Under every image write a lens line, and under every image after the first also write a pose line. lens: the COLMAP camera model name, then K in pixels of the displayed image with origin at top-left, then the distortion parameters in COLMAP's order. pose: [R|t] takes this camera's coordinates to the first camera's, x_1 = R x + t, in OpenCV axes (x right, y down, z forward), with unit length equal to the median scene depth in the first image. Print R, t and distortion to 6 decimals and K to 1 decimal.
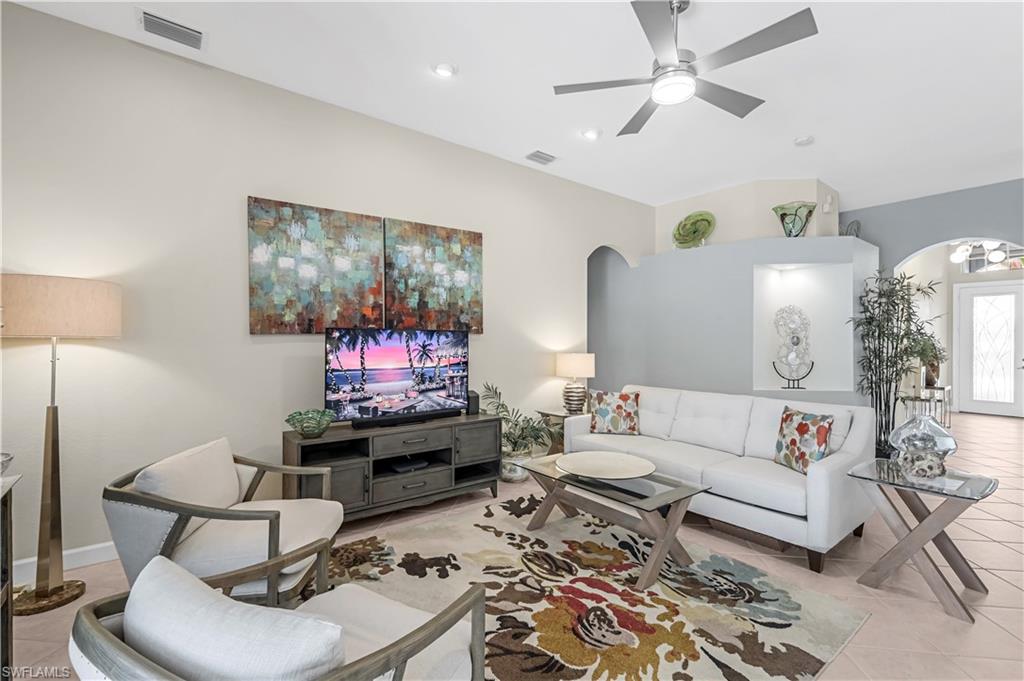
lens RADIAL K [[451.9, 0, 509.7], [0, 451.9, 340.0], [0, 0, 1]] dist [0.002677, -0.000812]
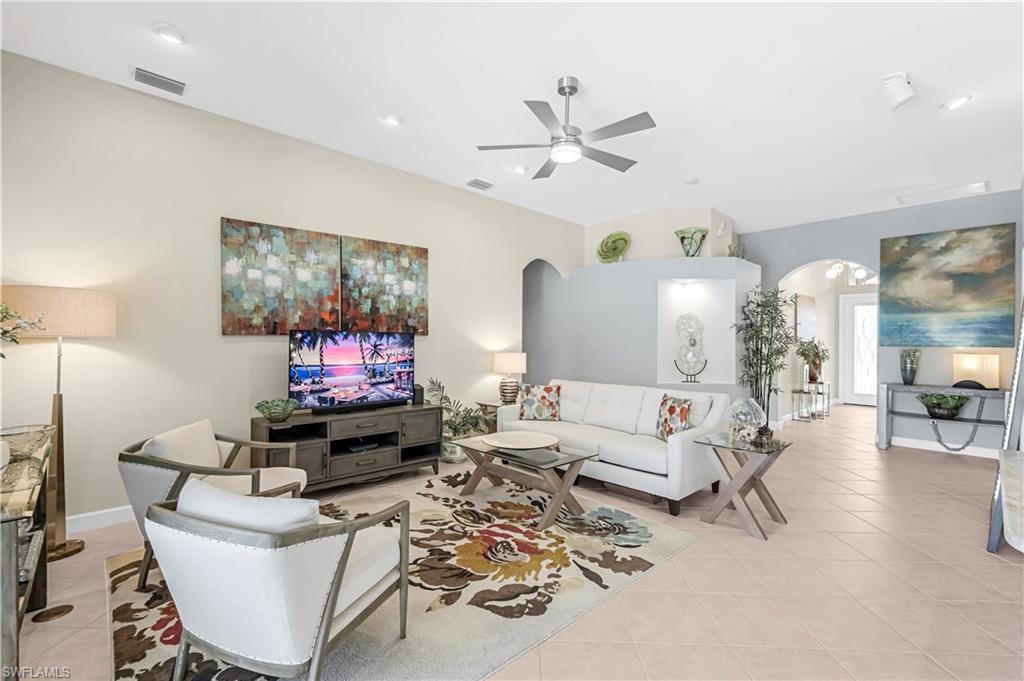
lens RADIAL K [[451.9, 0, 512.0], [0, 451.9, 339.8], [0, 0, 1]] dist [0.002677, -0.000812]
pose [[0.995394, 0.004489, 0.095764, 0.052661], [-0.004228, 0.999987, -0.002931, -0.000130], [-0.095775, 0.002512, 0.995400, -0.208083]]
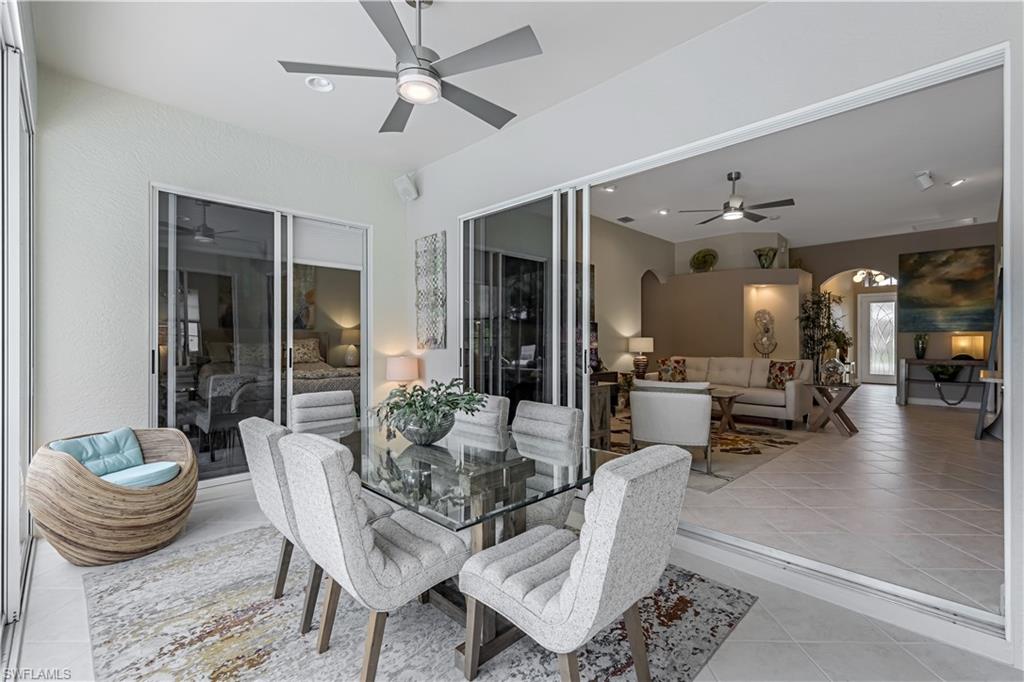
lens RADIAL K [[451.9, 0, 513.7], [0, 451.9, 339.8], [0, 0, 1]] dist [0.002677, -0.000812]
pose [[0.993985, -0.002012, 0.109497, -0.661947], [0.002186, 0.999997, -0.001466, 0.051915], [-0.109493, 0.001697, 0.993986, -0.770399]]
